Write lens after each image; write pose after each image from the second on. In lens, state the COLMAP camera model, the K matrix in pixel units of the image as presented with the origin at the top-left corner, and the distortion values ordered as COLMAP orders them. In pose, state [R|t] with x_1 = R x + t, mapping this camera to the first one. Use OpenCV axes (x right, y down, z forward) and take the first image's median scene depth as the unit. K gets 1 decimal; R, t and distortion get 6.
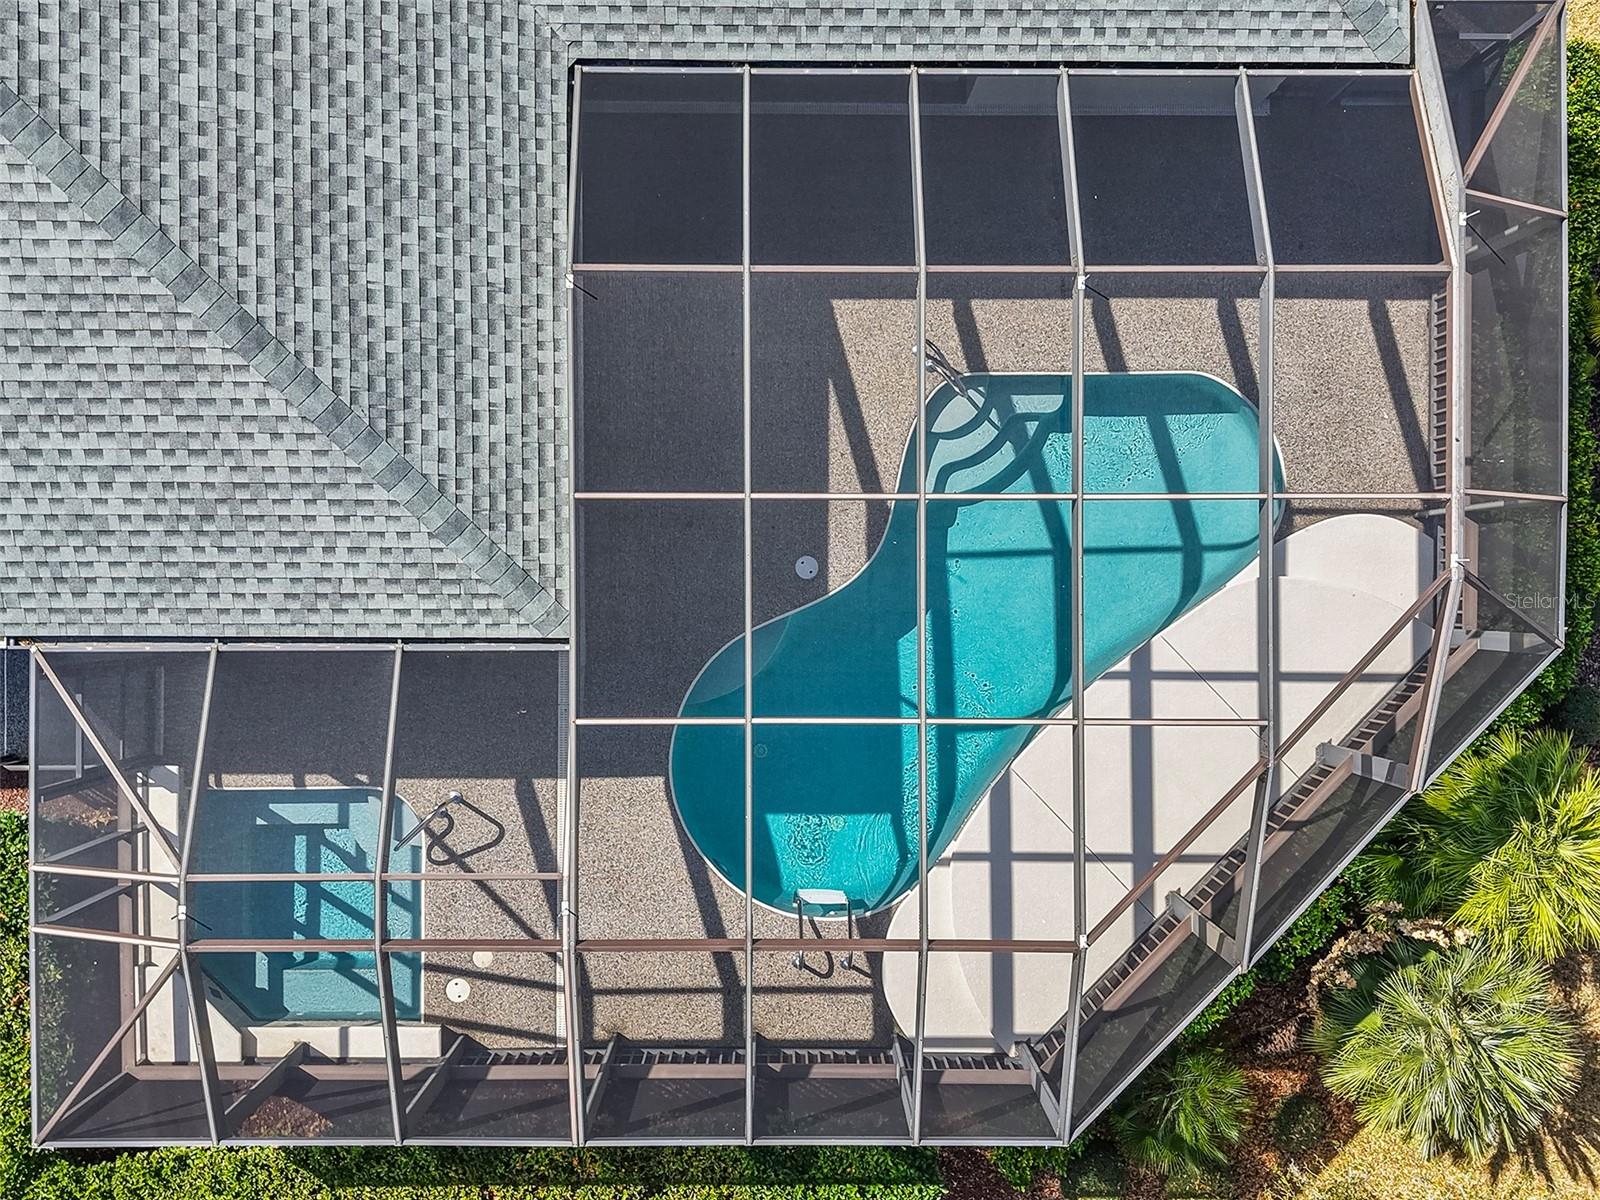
lens RADIAL K [[1845.8, 0, 800.0], [0, 1845.8, 600.0], [0, 0, 1]] dist [0.154652, -0.447443]
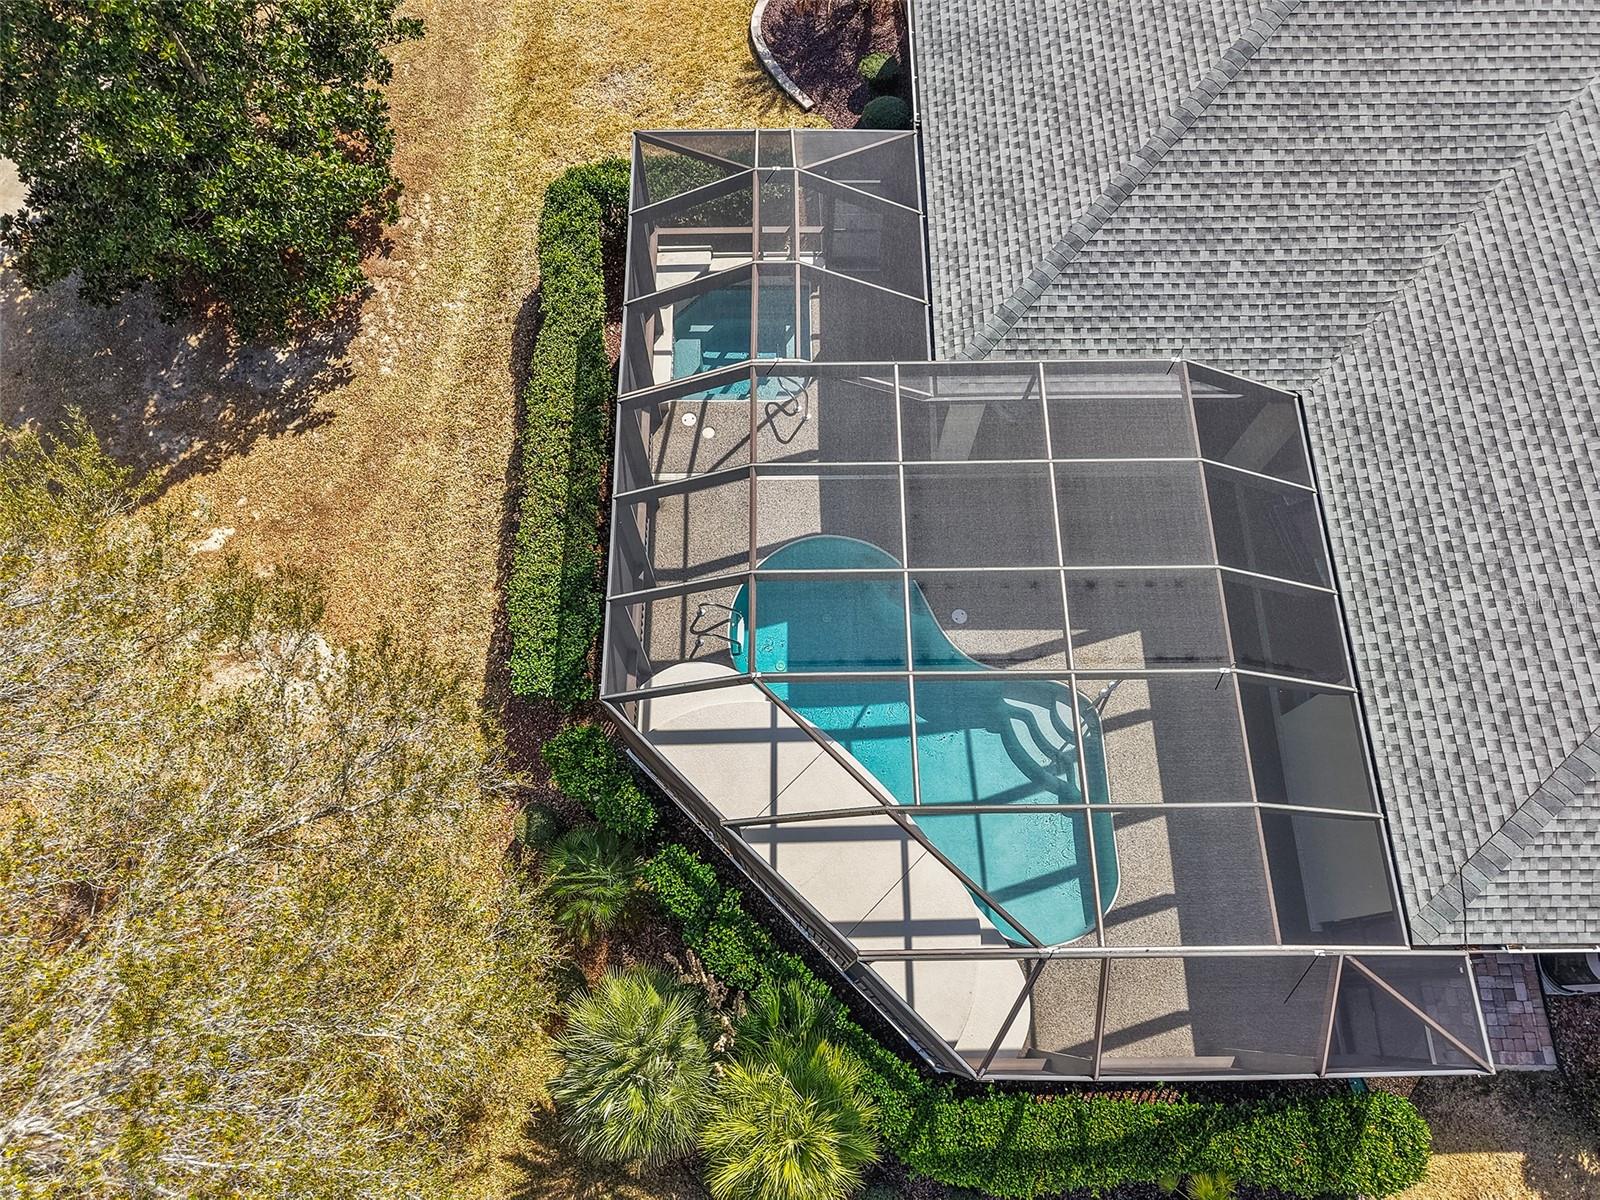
lens RADIAL K [[1065.3, 0, 800.0], [0, 1065.3, 600.0], [0, 0, 1]] dist [0.026040, -0.020671]
pose [[0.012897, 0.930178, -0.366881, 0.382346], [-0.999812, 0.006695, -0.018172, 0.160165], [-0.014447, 0.367047, 0.930090, 0.223477]]
